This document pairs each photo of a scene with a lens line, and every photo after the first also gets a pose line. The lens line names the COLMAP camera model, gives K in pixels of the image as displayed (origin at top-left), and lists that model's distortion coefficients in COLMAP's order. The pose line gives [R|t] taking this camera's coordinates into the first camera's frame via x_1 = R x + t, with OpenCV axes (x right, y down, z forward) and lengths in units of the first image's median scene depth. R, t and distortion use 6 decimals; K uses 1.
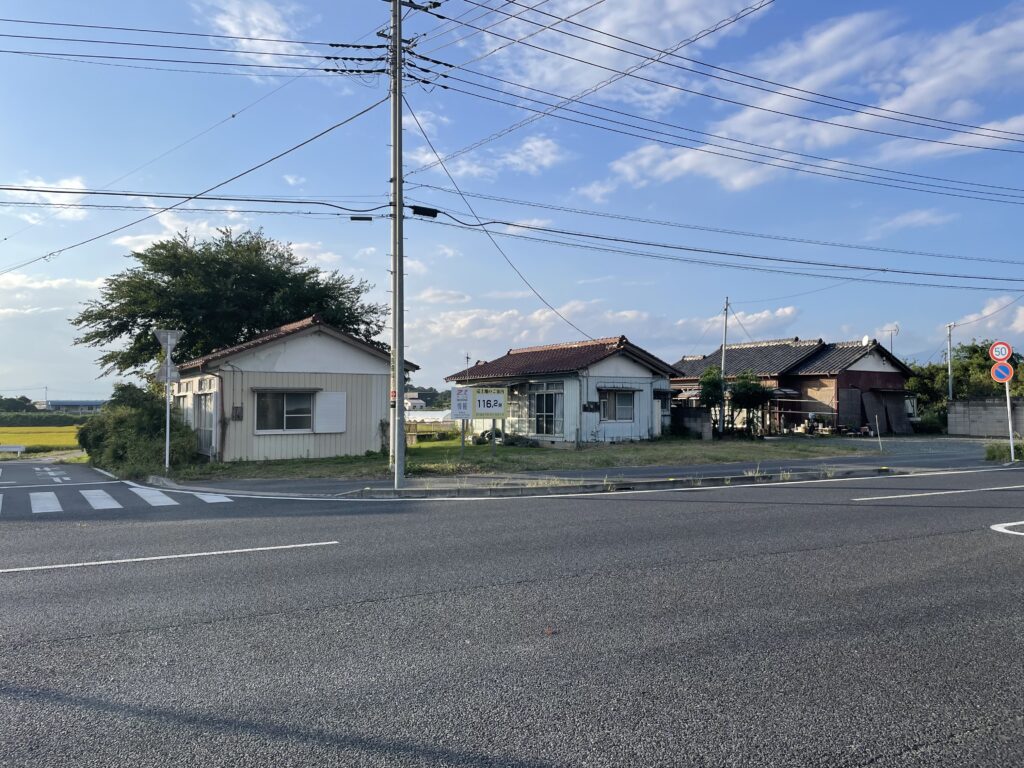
lens RADIAL K [[778.2, 0, 512.0], [0, 778.2, 384.0], [0, 0, 1]] dist [0.004112, 0.001206]
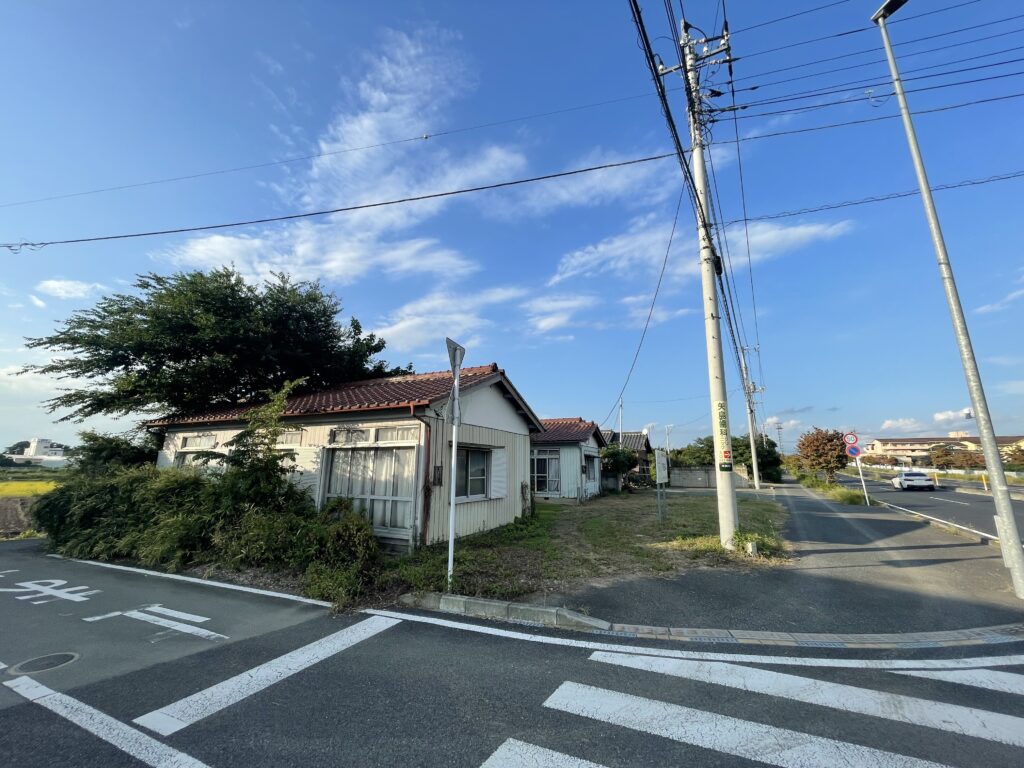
lens RADIAL K [[416.0, 0, 512.0], [0, 416.0, 384.0], [0, 0, 1]] dist [-0.003343, -0.000950]
pose [[0.859916, 0.111401, 0.498131, -0.367532], [-0.024720, 0.983837, -0.177350, 0.014806], [-0.509837, 0.140193, 0.848771, 0.453341]]
